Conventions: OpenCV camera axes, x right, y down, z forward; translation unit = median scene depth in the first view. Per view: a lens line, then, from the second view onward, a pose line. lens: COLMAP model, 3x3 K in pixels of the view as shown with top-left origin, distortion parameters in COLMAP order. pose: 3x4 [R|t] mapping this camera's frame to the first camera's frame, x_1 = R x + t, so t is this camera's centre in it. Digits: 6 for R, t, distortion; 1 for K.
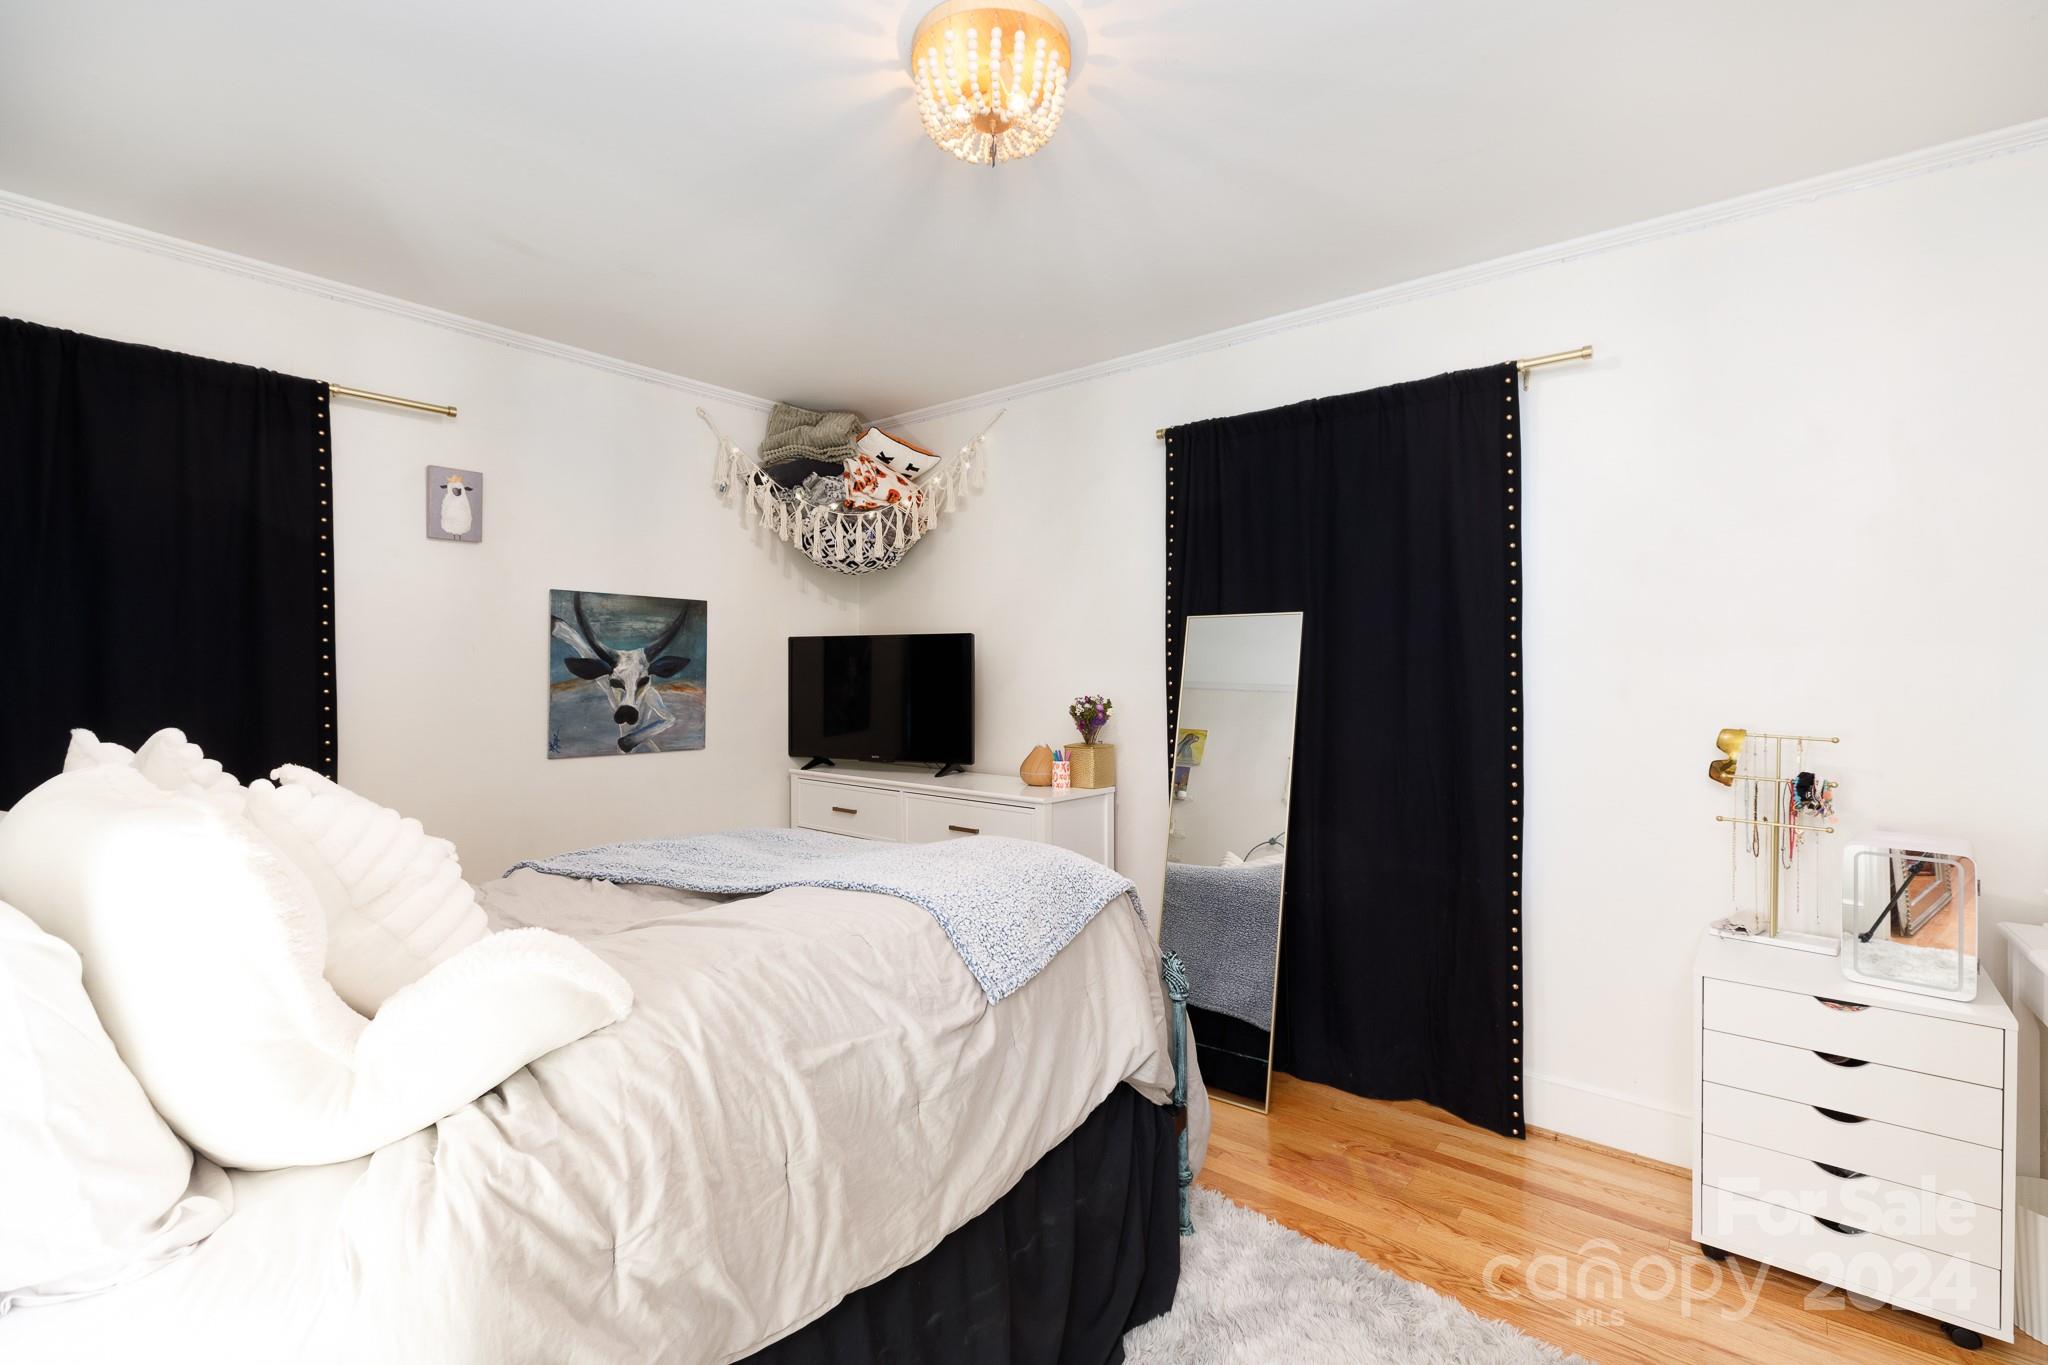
lens RADIAL K [[915.2, 0, 1024.8], [0, 915.2, 679.7], [0, 0, 1]] dist [0.006337, -0.001229]
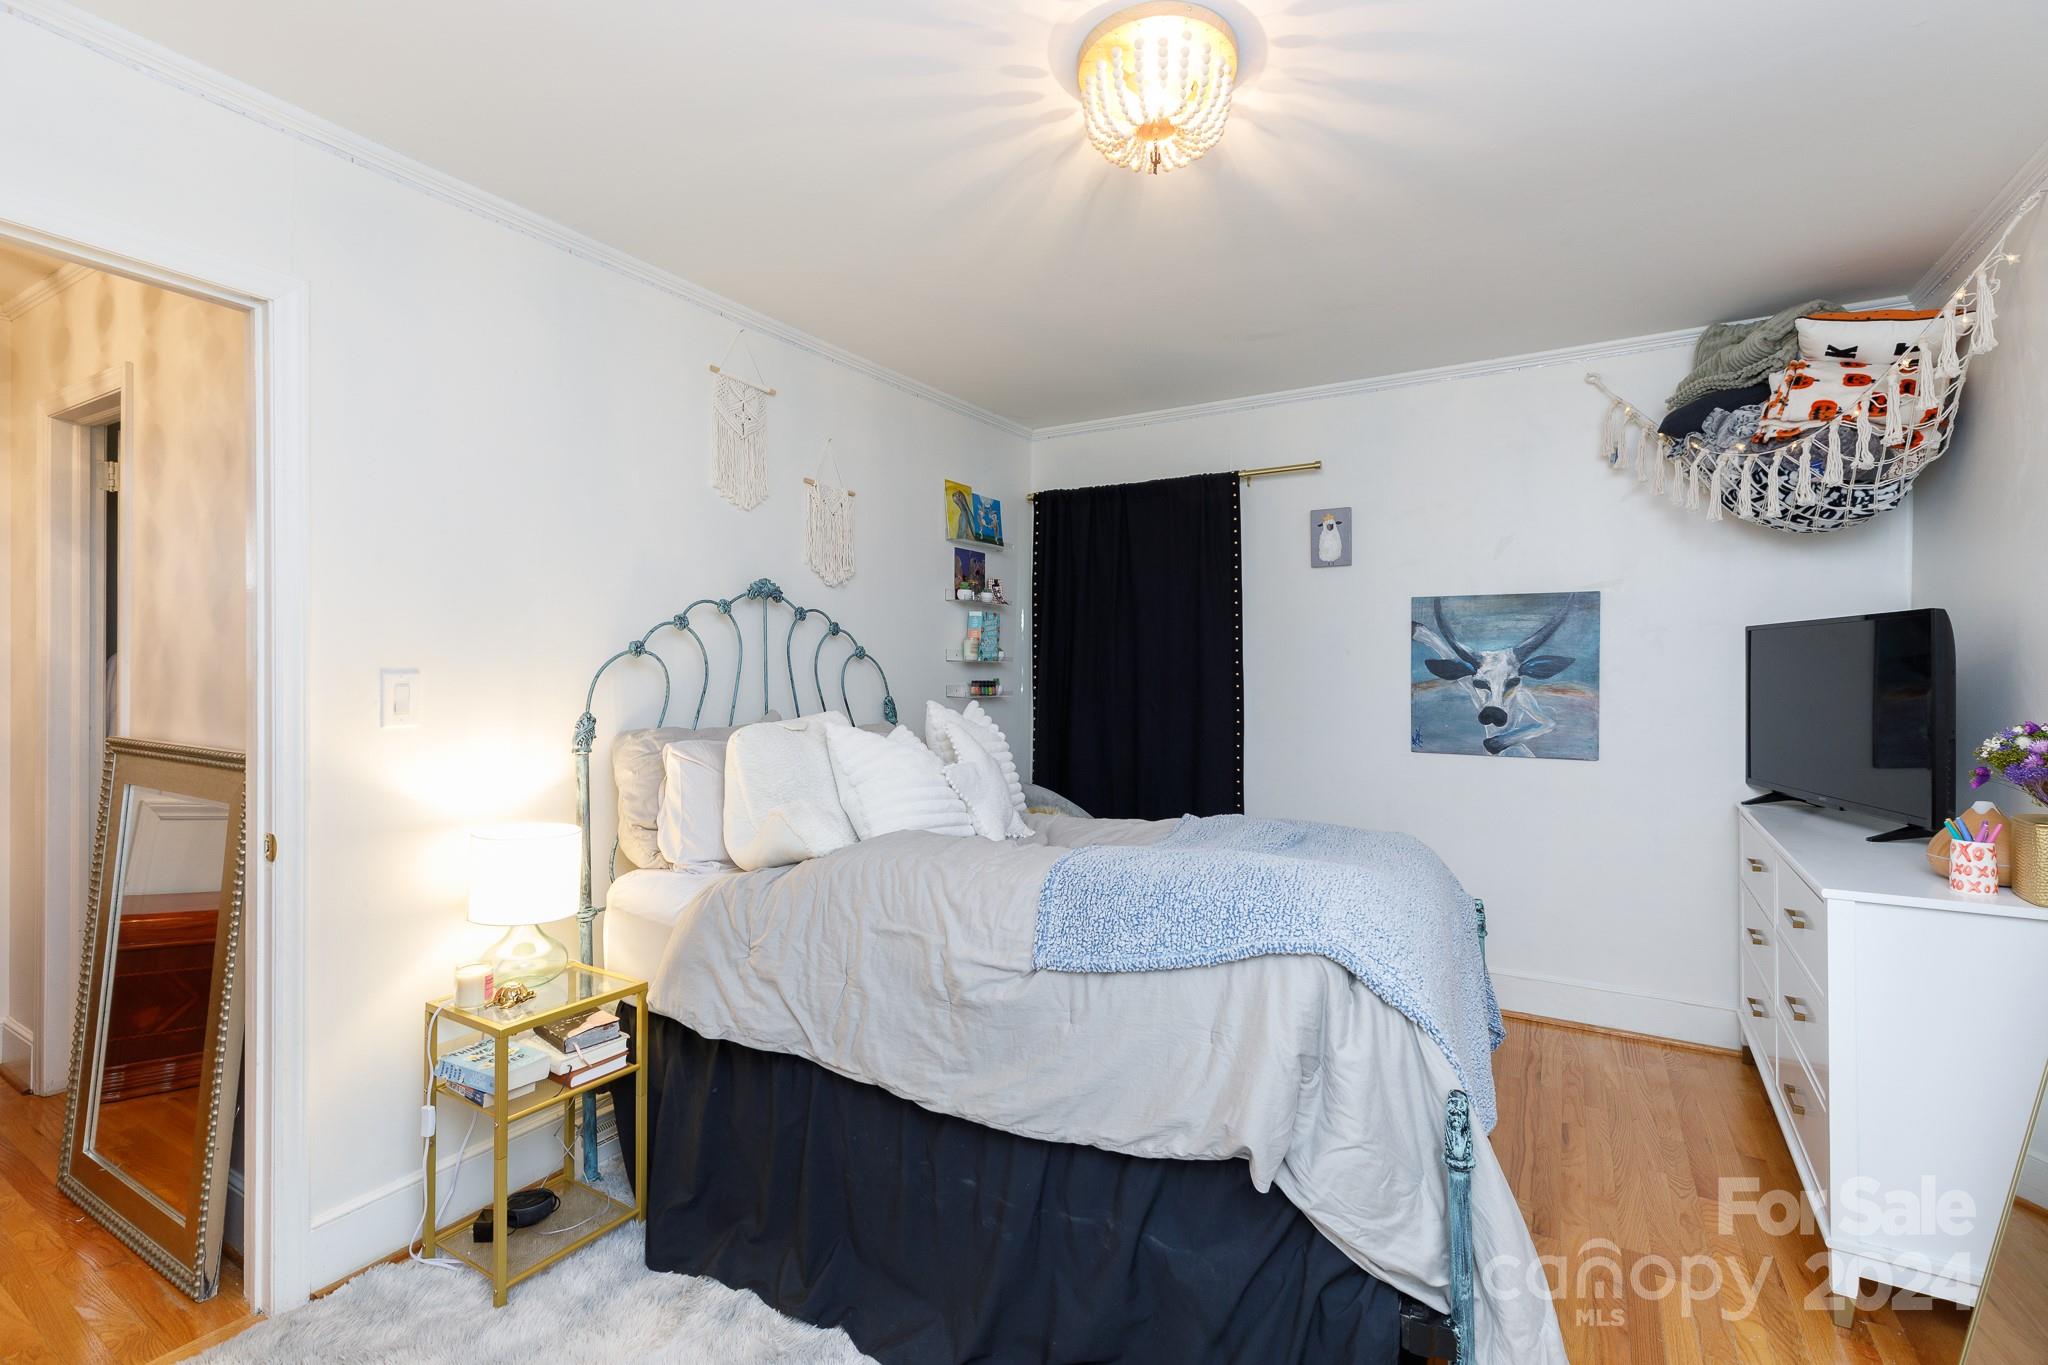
lens RADIAL K [[915.2, 0, 1023.9], [0, 915.2, 673.1], [0, 0, 1]] dist [0.006337, -0.001229]
pose [[0.152924, 0.002515, -0.988235, 0.464713], [-0.007828, 0.999968, 0.001333, -0.005428], [0.988207, 0.007532, 0.152939, 0.348099]]
